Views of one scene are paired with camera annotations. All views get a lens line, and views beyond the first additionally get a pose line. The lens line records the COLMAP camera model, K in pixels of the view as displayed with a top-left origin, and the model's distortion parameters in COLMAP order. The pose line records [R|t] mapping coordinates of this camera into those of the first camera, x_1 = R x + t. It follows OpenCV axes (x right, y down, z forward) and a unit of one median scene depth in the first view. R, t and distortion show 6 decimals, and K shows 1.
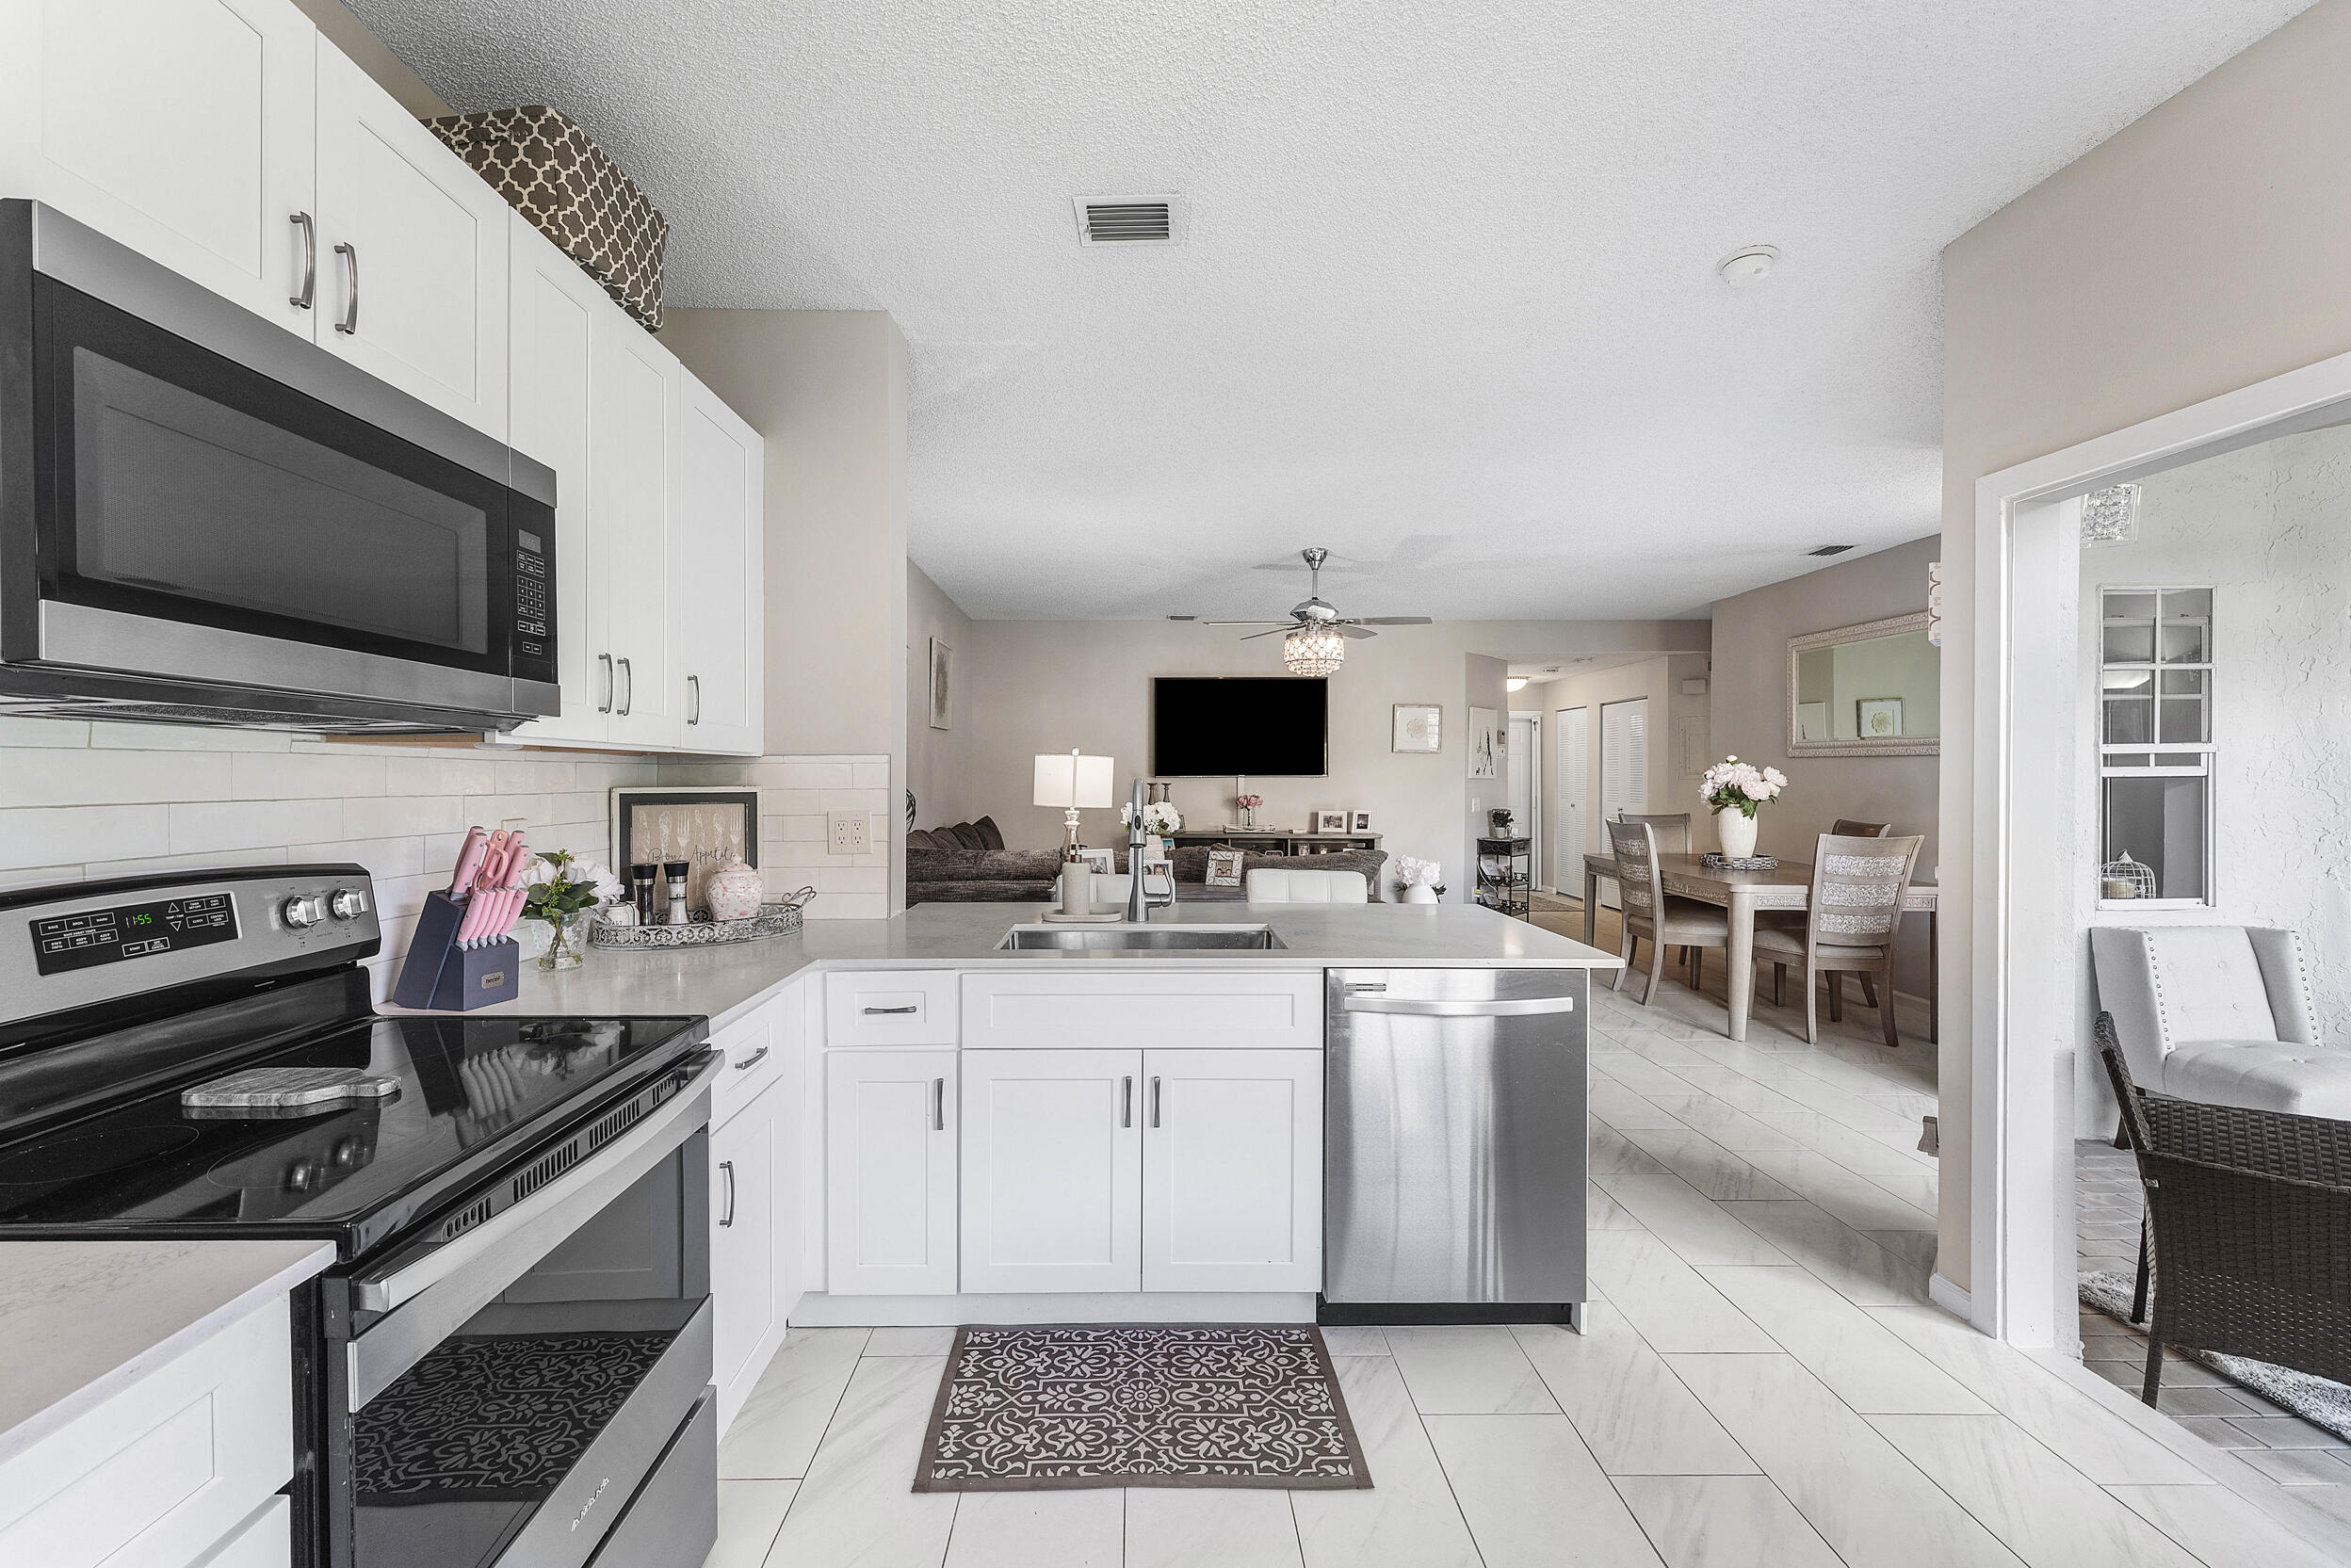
lens RADIAL K [[975.7, 0, 1125.8], [0, 975.7, 790.1], [0, 0, 1]] dist [-0.003034, -0.000077]
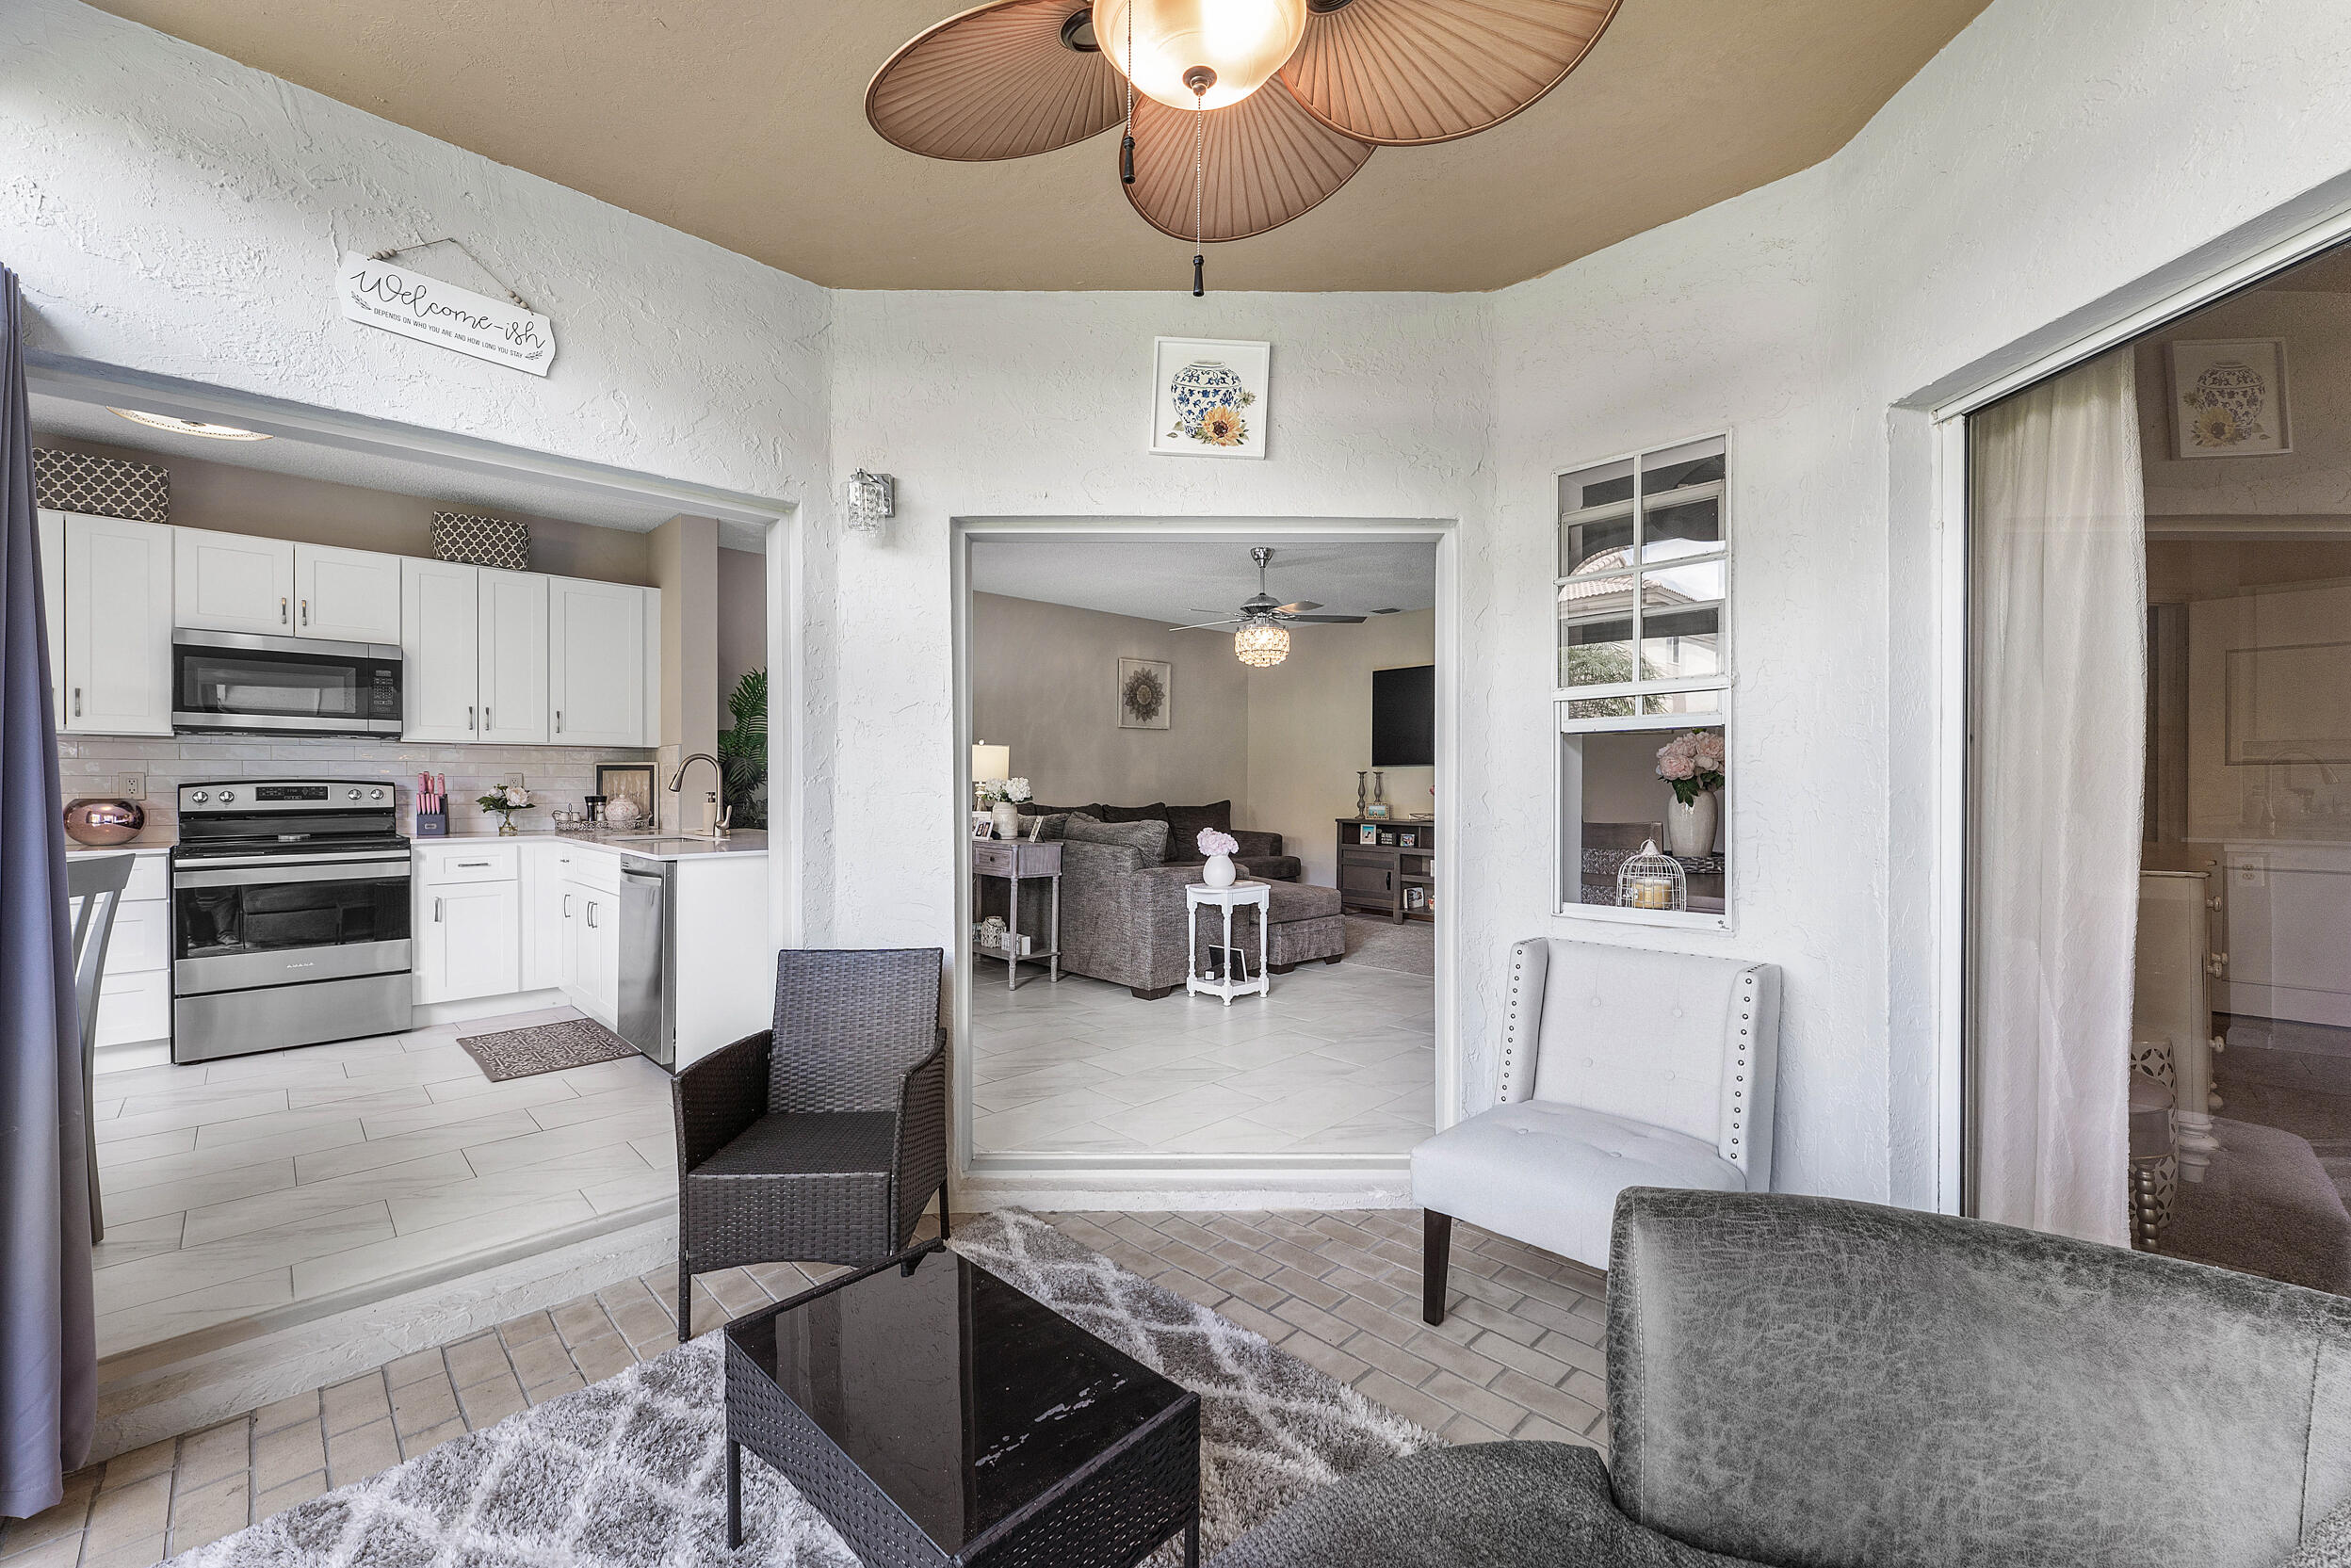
lens RADIAL K [[975.7, 0, 1182.9], [0, 975.7, 791.7], [0, 0, 1]] dist [-0.003034, -0.000077]
pose [[0.689612, 0.005669, -0.724157, 0.910196], [-0.011334, 0.999931, -0.002965, 0.024410], [0.724090, 0.010253, 0.689629, 0.199830]]
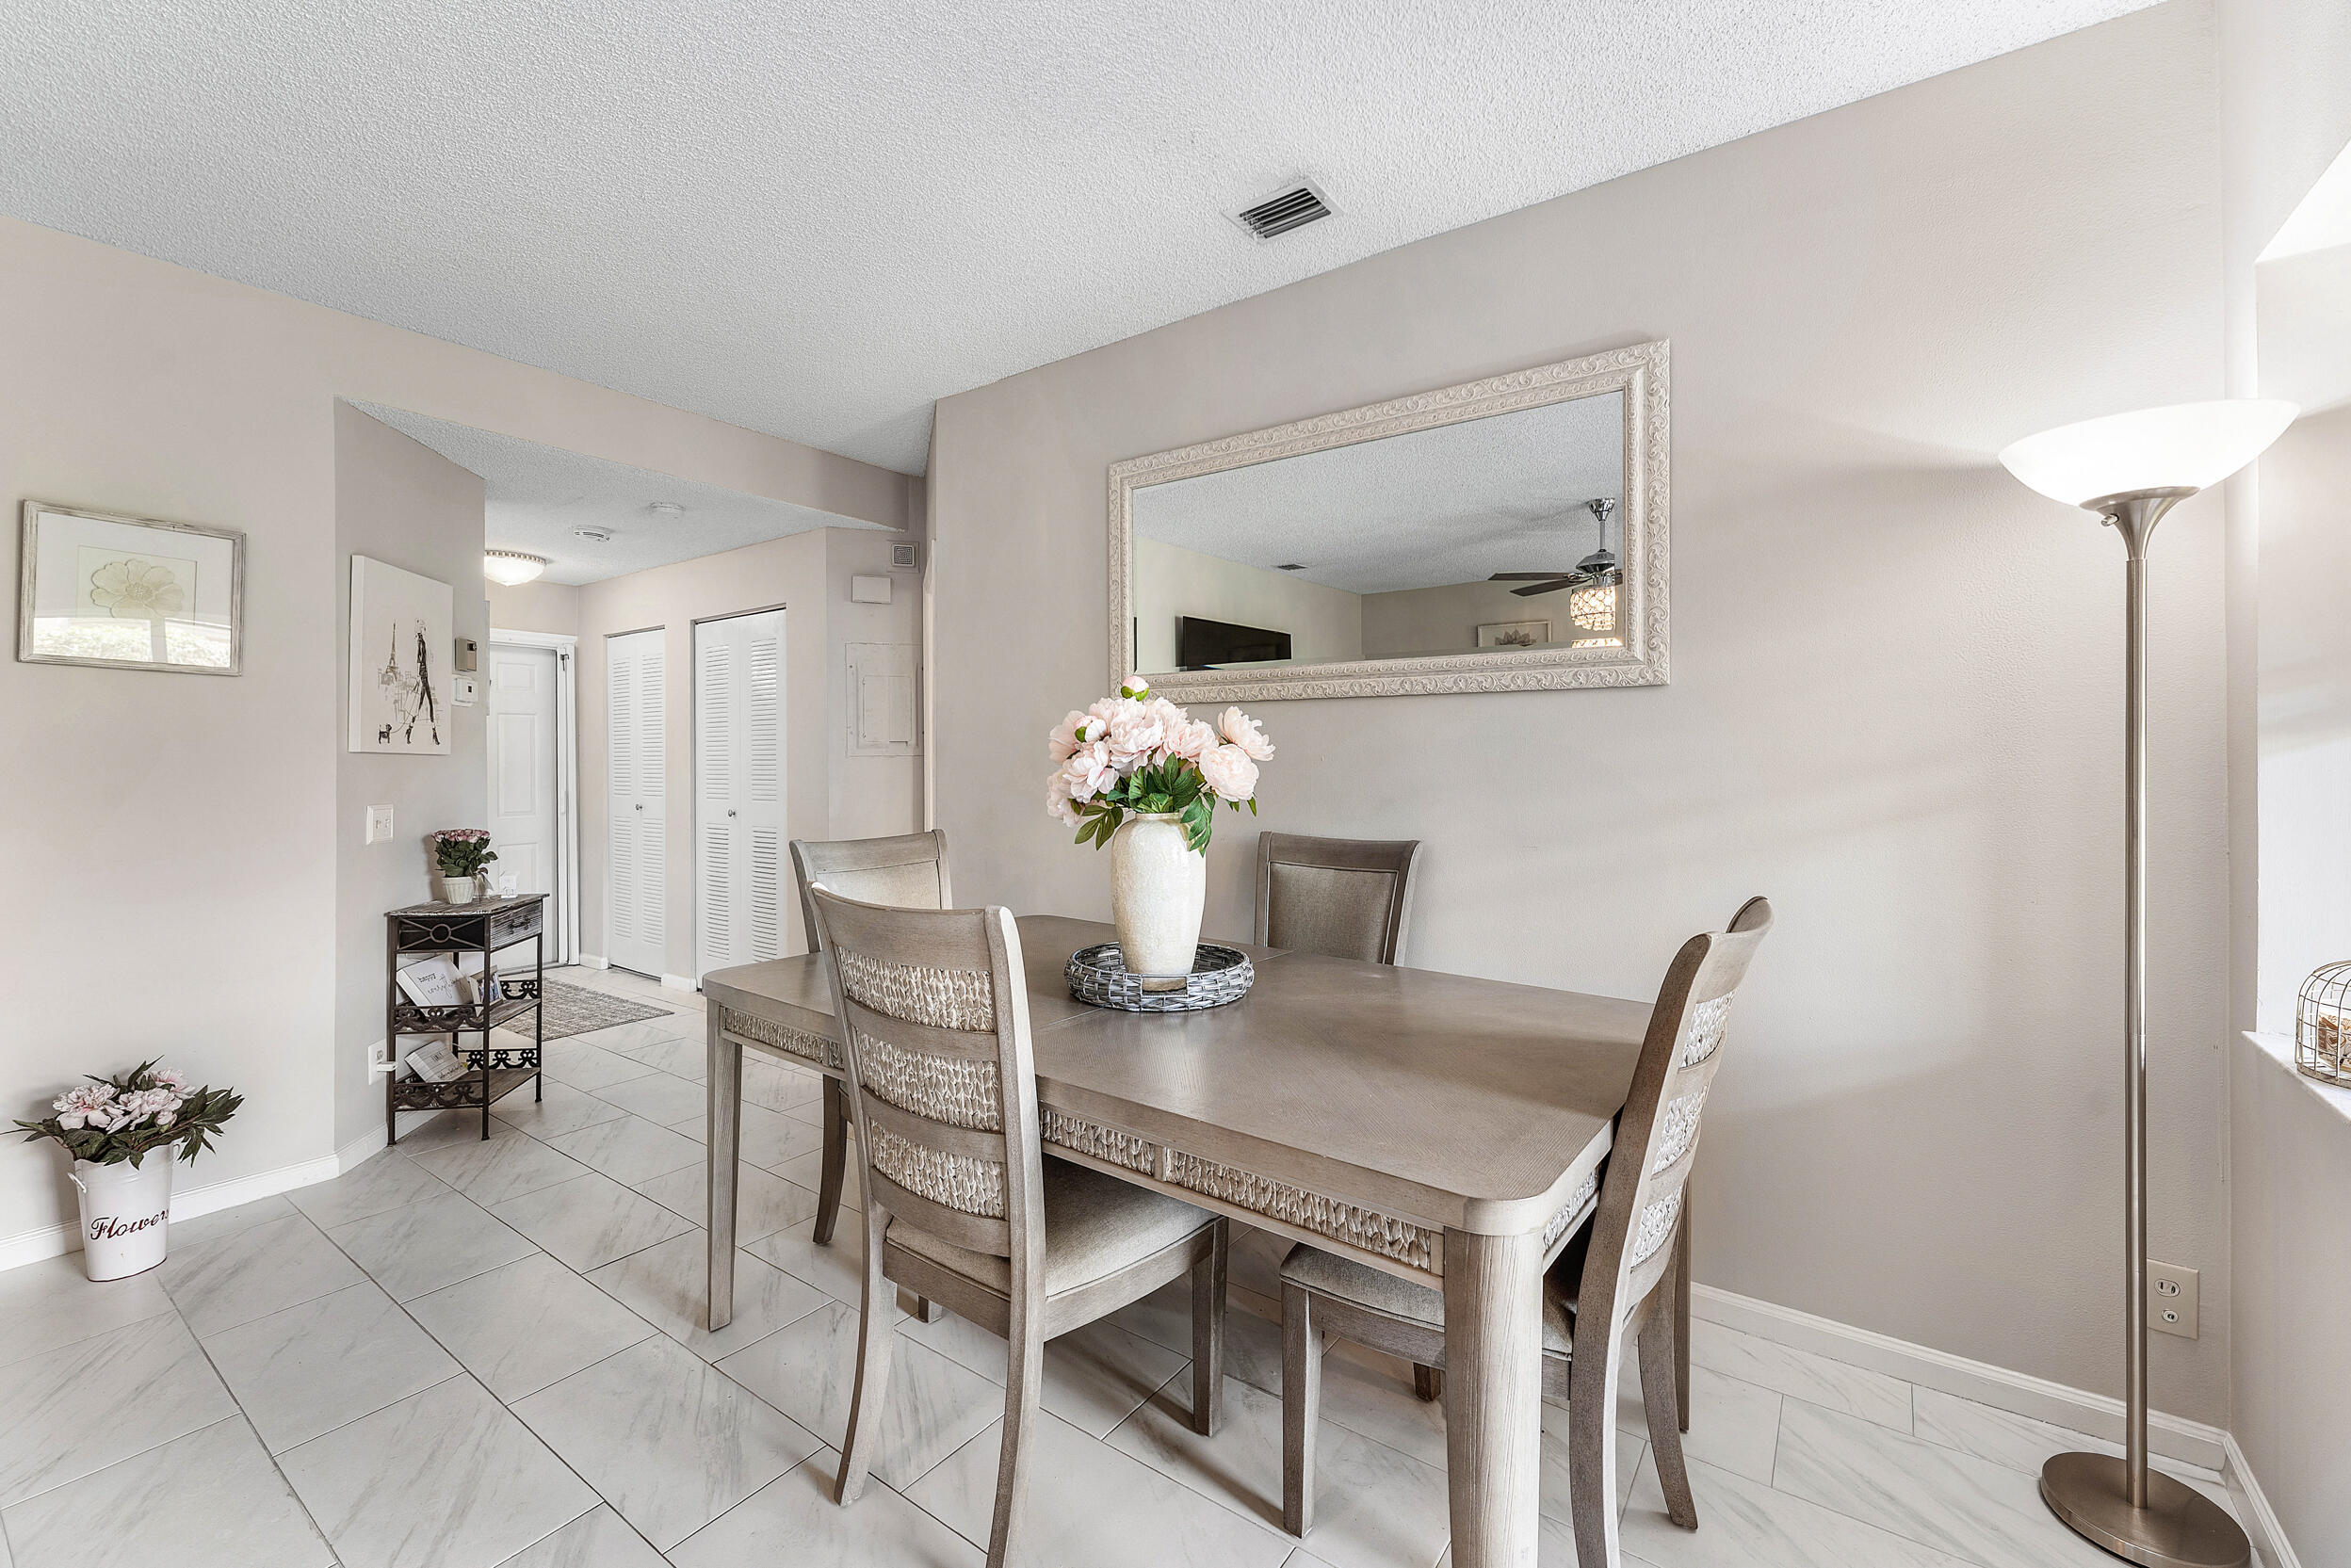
lens RADIAL K [[975.7, 0, 1185.0], [0, 975.7, 755.6], [0, 0, 1]] dist [-0.003034, -0.000077]
pose [[0.578912, 0.005837, 0.815369, 0.350396], [0.014530, 0.999742, -0.017473, 0.000099], [-0.815260, 0.021962, 0.578678, 0.800584]]
